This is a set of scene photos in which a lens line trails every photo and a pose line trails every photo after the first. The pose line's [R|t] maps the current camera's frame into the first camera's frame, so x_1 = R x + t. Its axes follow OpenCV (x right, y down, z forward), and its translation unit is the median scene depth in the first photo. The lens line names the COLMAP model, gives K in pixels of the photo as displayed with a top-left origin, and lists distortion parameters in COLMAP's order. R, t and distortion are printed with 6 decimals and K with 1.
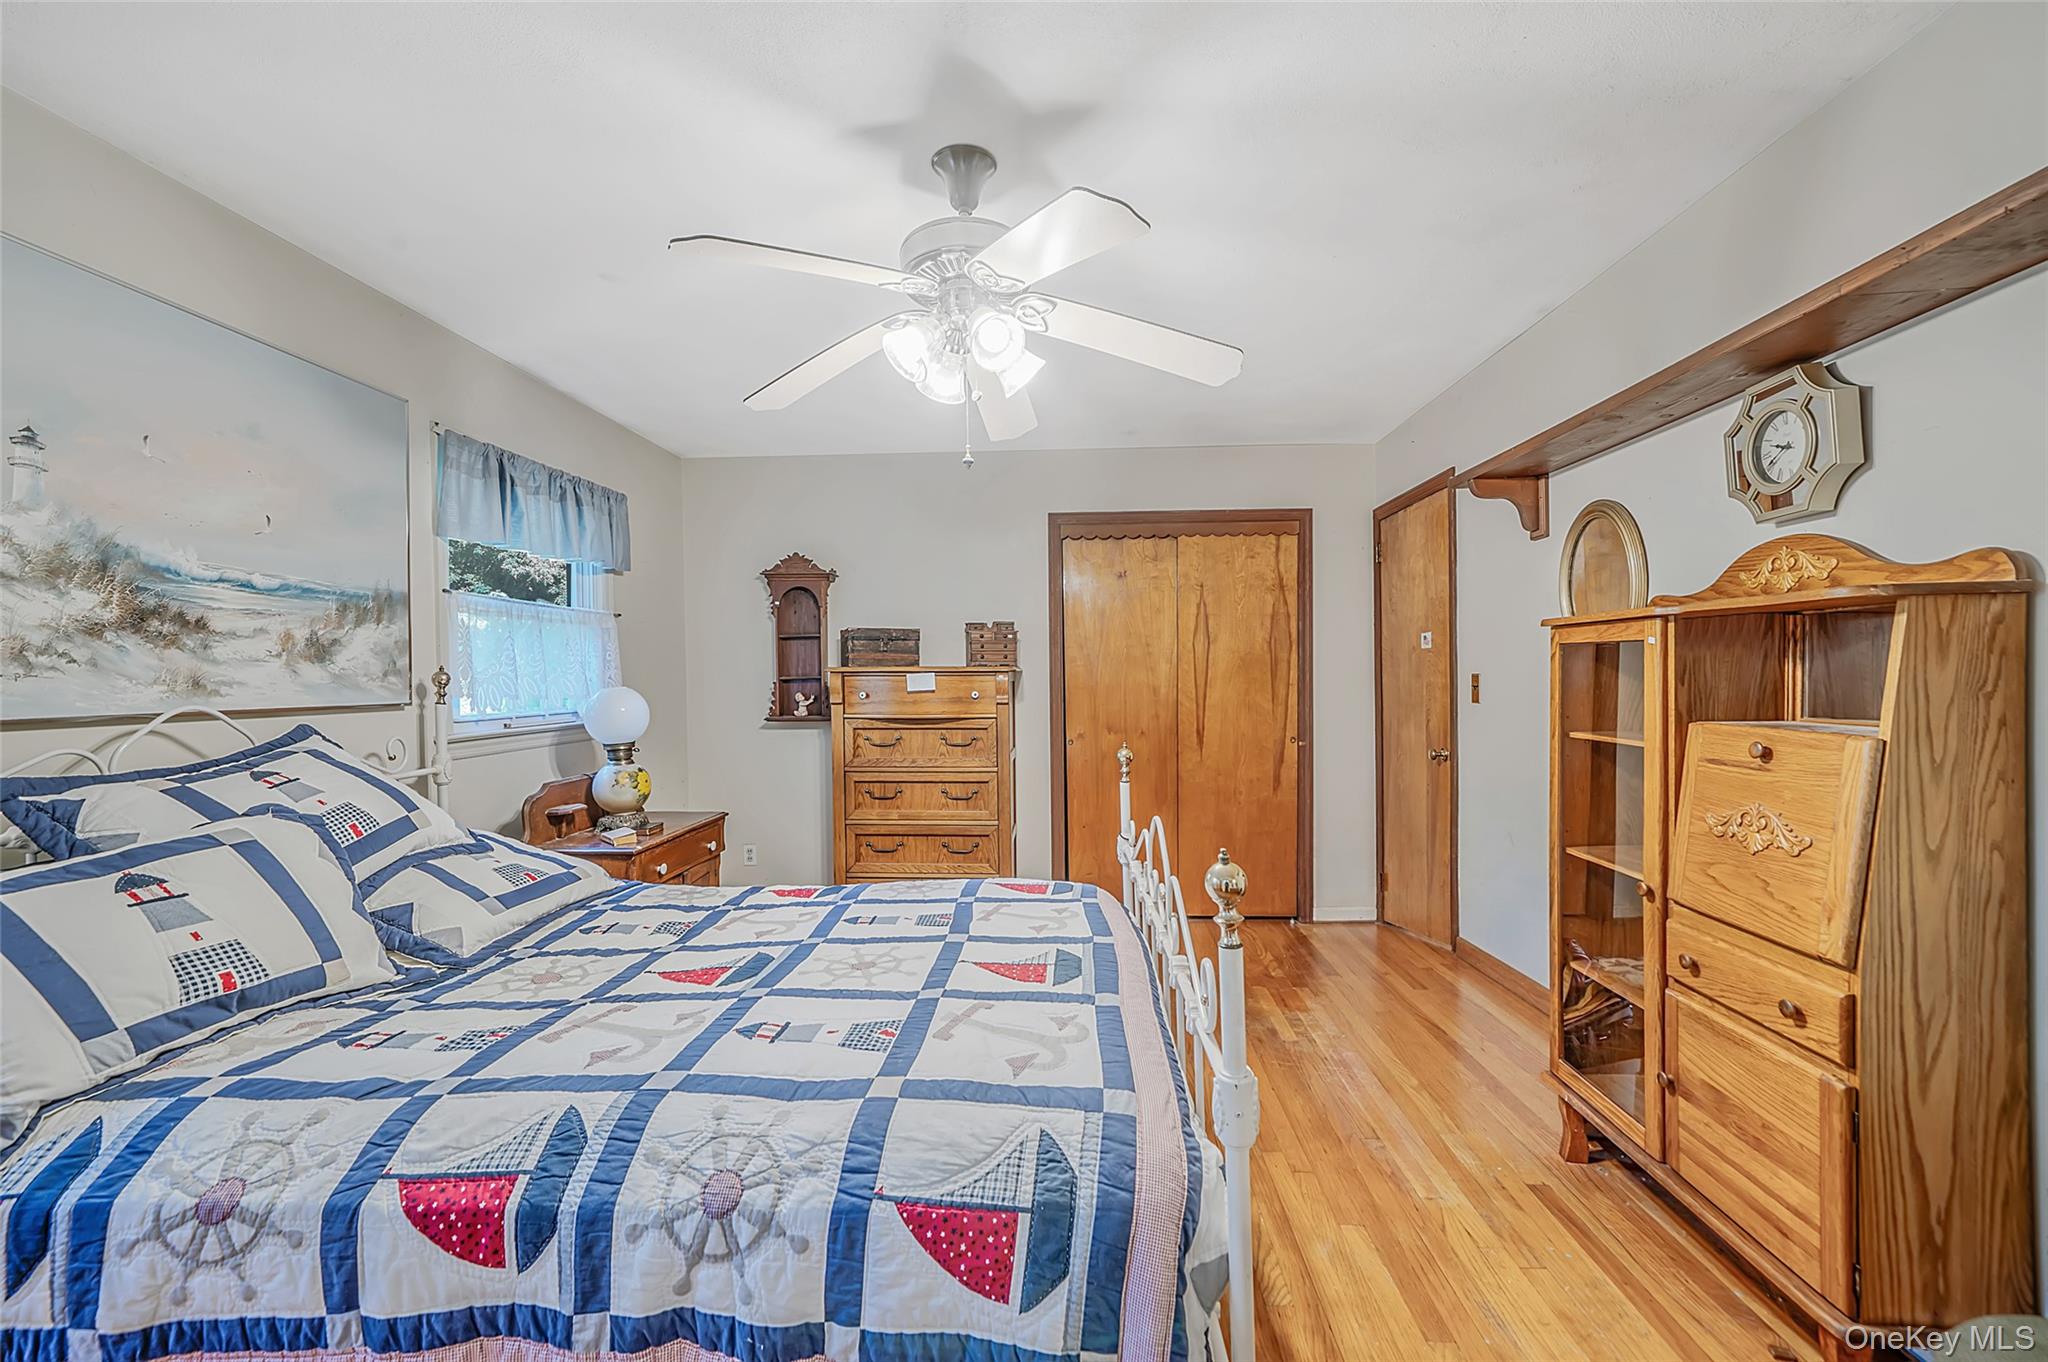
lens RADIAL K [[832.3, 0, 1026.9], [0, 832.3, 675.5], [0, 0, 1]] dist [-0.000324, -0.000030]
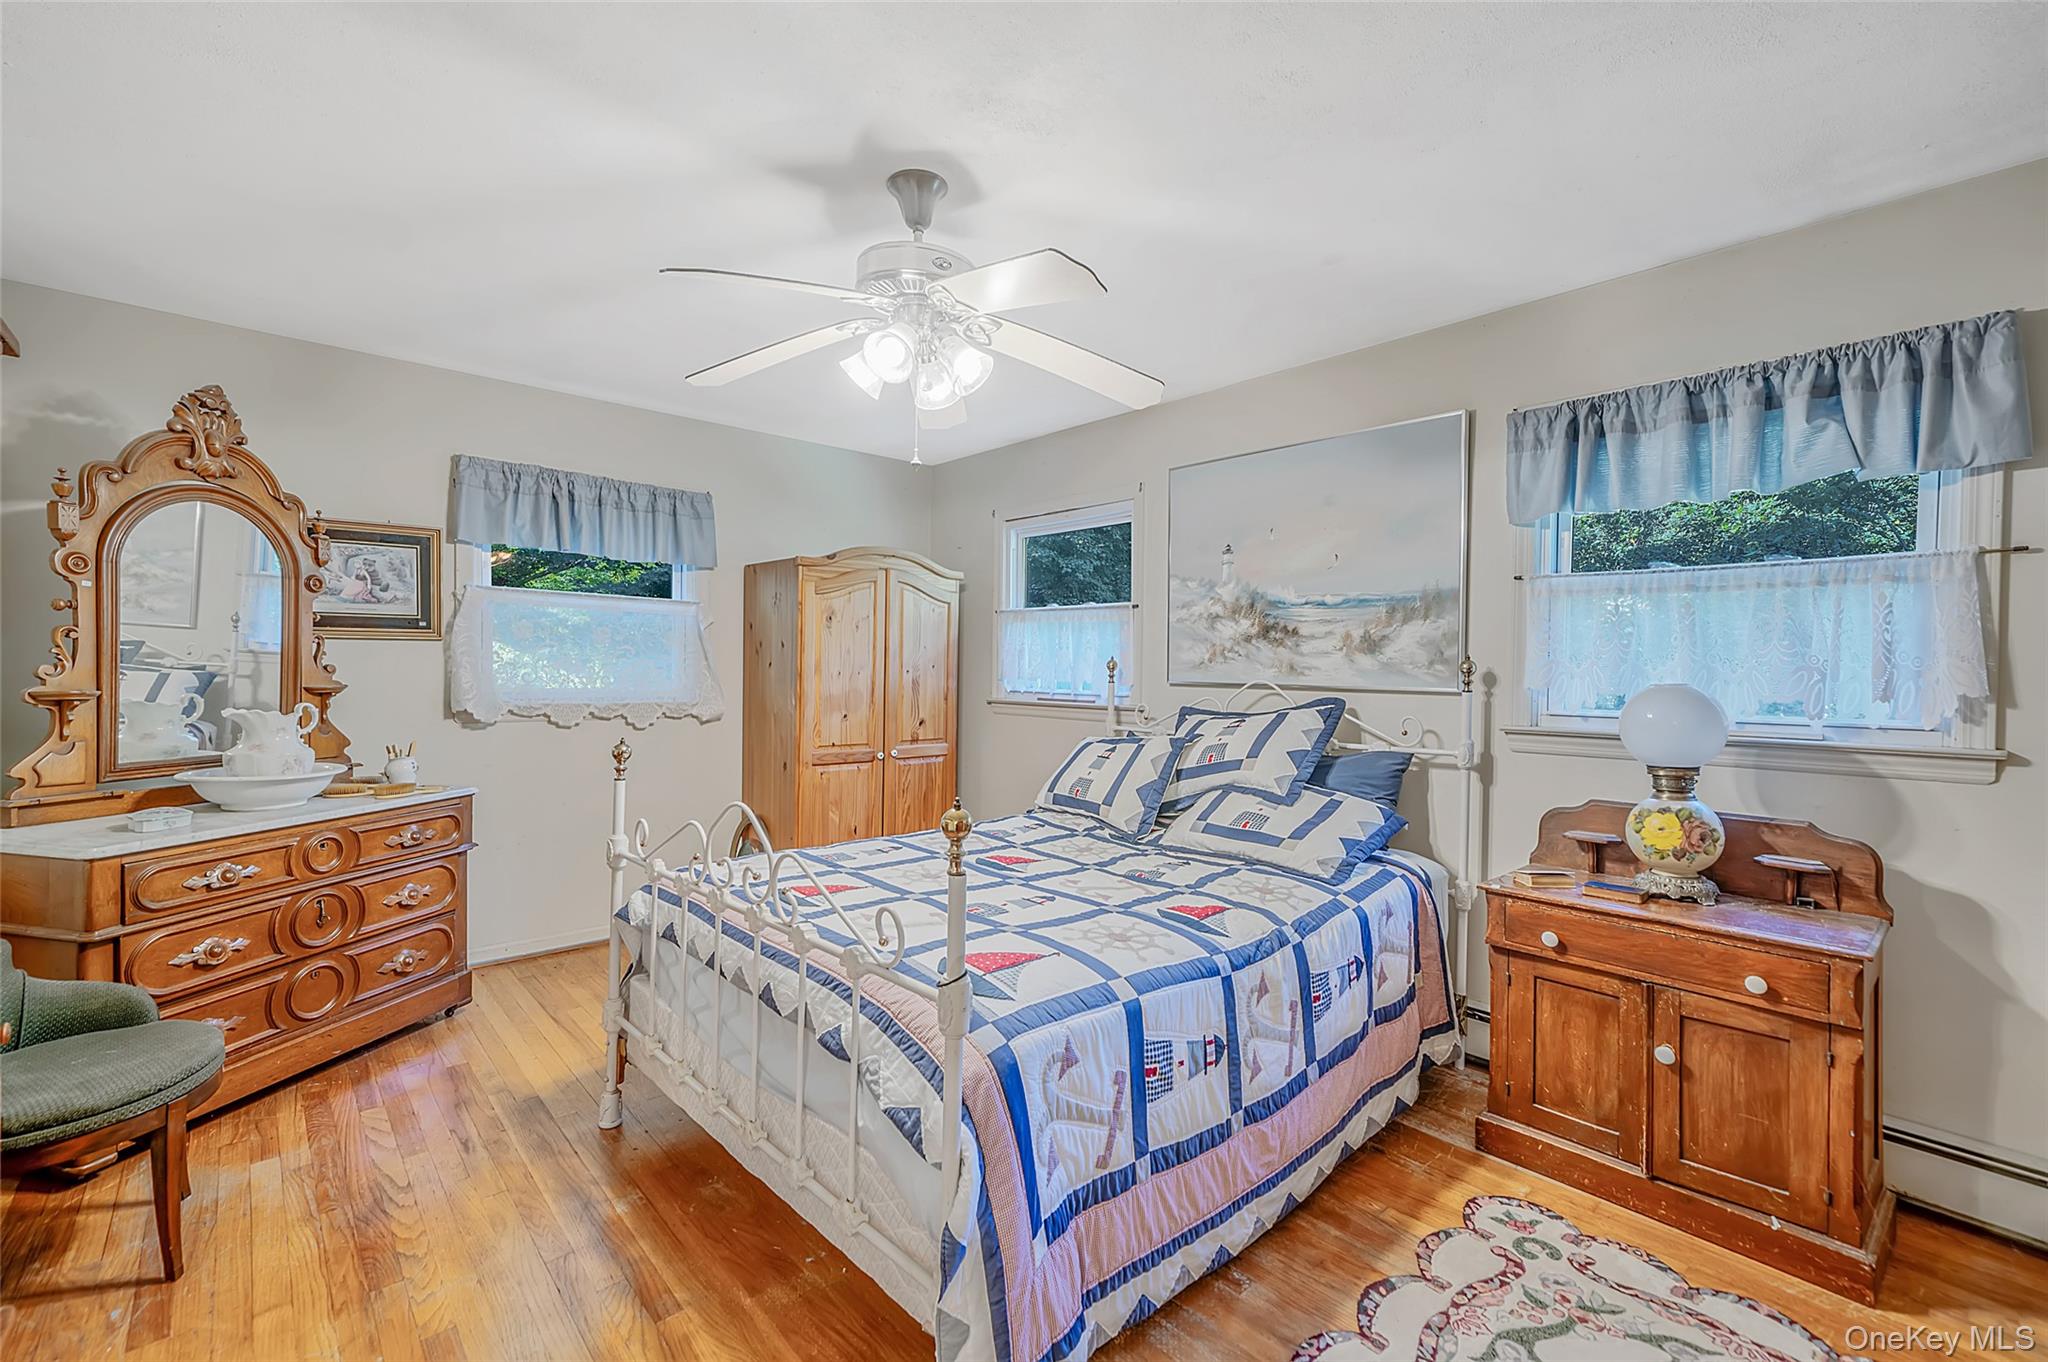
lens RADIAL K [[868.6, 0, 1019.7], [0, 868.6, 674.8], [0, 0, 1]] dist [-0.000025, 0.000002]
pose [[-0.719417, 0.005961, -0.694553, 0.556825], [-0.007653, 0.999834, 0.016508, -0.000587], [0.694537, 0.017191, -0.719252, 1.725982]]
